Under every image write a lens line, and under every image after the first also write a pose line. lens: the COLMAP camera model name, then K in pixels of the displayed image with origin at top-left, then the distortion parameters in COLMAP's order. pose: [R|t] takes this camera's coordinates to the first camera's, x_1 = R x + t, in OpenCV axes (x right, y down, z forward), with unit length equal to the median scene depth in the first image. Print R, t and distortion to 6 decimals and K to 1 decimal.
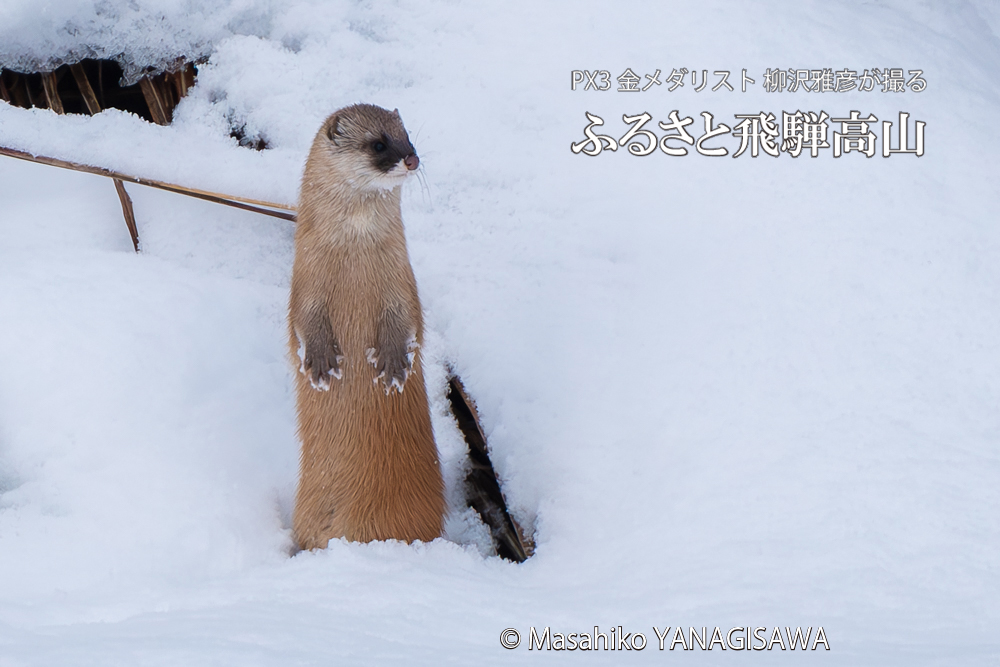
lens RADIAL K [[467.7, 0, 500.0], [0, 467.7, 333.5], [0, 0, 1]] dist [0.013281, -0.000041]
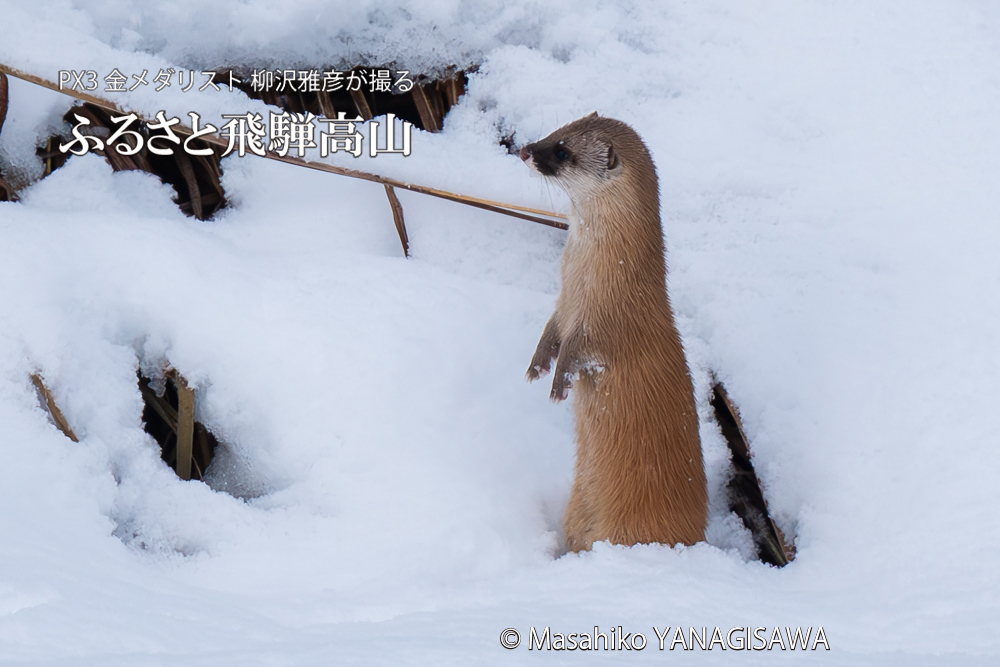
lens RADIAL K [[467.7, 0, 500.0], [0, 467.7, 333.5], [0, 0, 1]] dist [0.013281, -0.000041]
pose [[0.999844, 0.010896, 0.013927, -0.581350], [-0.010901, 0.999941, 0.000304, -0.011066], [-0.013923, -0.000456, 0.999903, -0.011968]]
